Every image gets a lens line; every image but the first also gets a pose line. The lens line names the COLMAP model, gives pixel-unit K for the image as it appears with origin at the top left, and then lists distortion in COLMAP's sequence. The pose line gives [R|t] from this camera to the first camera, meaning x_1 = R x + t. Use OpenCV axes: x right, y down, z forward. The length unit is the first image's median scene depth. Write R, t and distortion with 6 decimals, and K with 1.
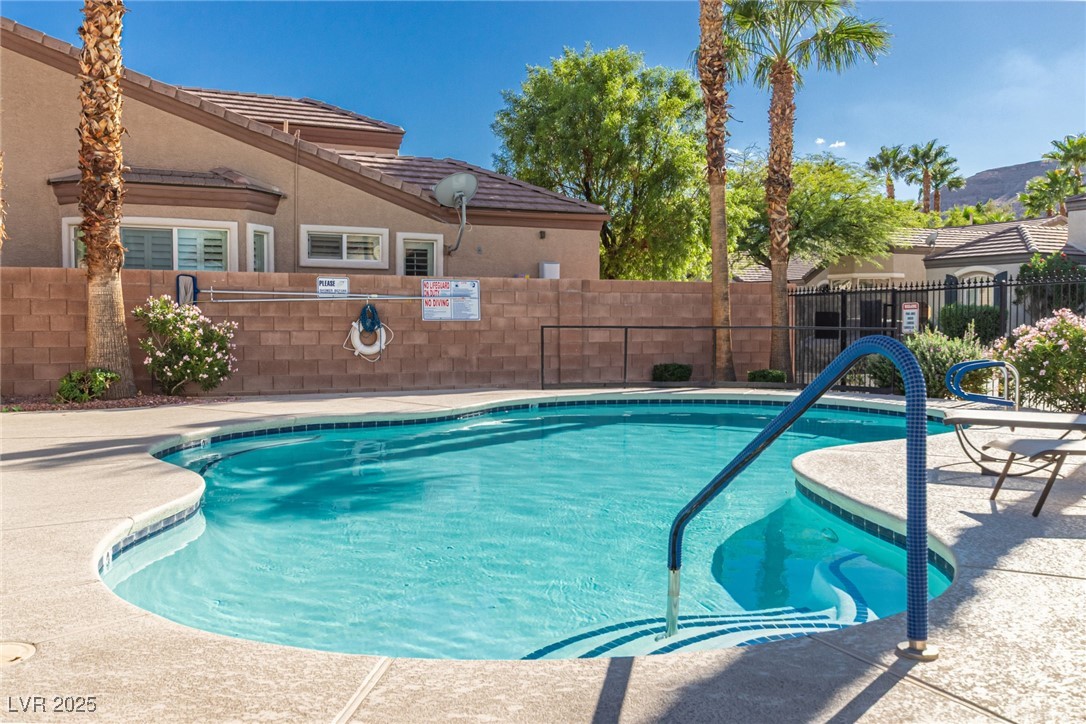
lens RADIAL K [[943.7, 0, 544.5], [0, 943.7, 361.1], [0, 0, 1]] dist [-0.001226, -0.025379]
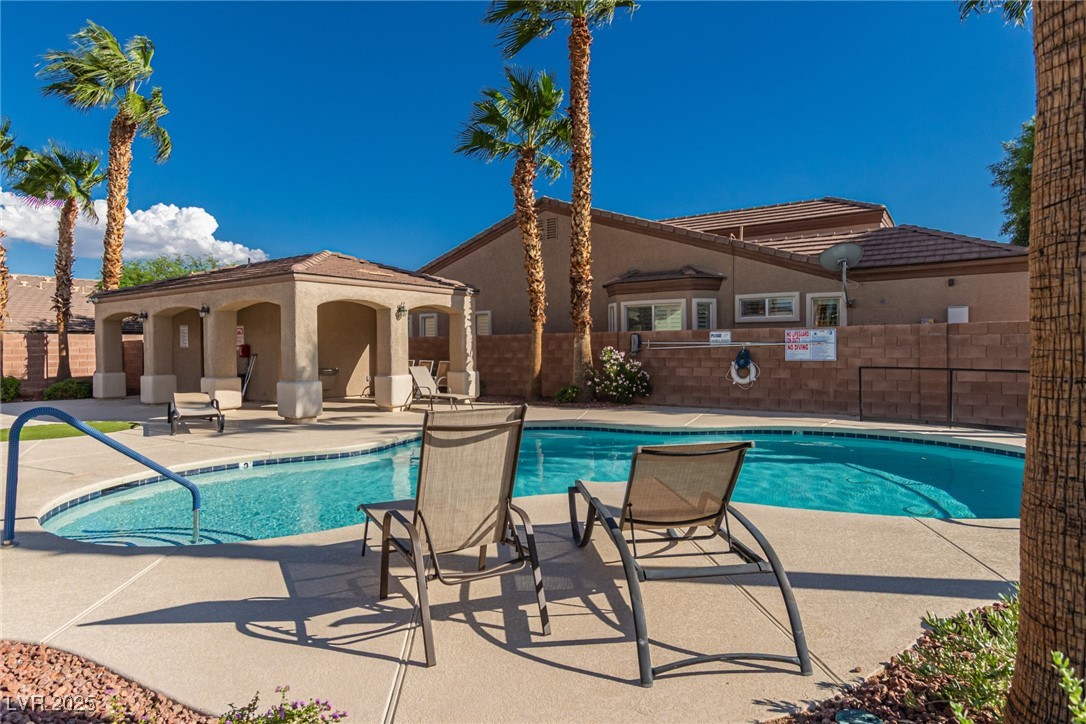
lens RADIAL K [[615.2, 0, 540.2], [0, 615.2, 356.0], [0, 0, 1]] dist [-0.002060, -0.000967]
pose [[0.484954, 0.007159, -0.874511, 0.468559], [-0.025926, 0.999645, -0.006193, -0.034854], [0.874155, 0.025676, 0.484967, 0.265381]]
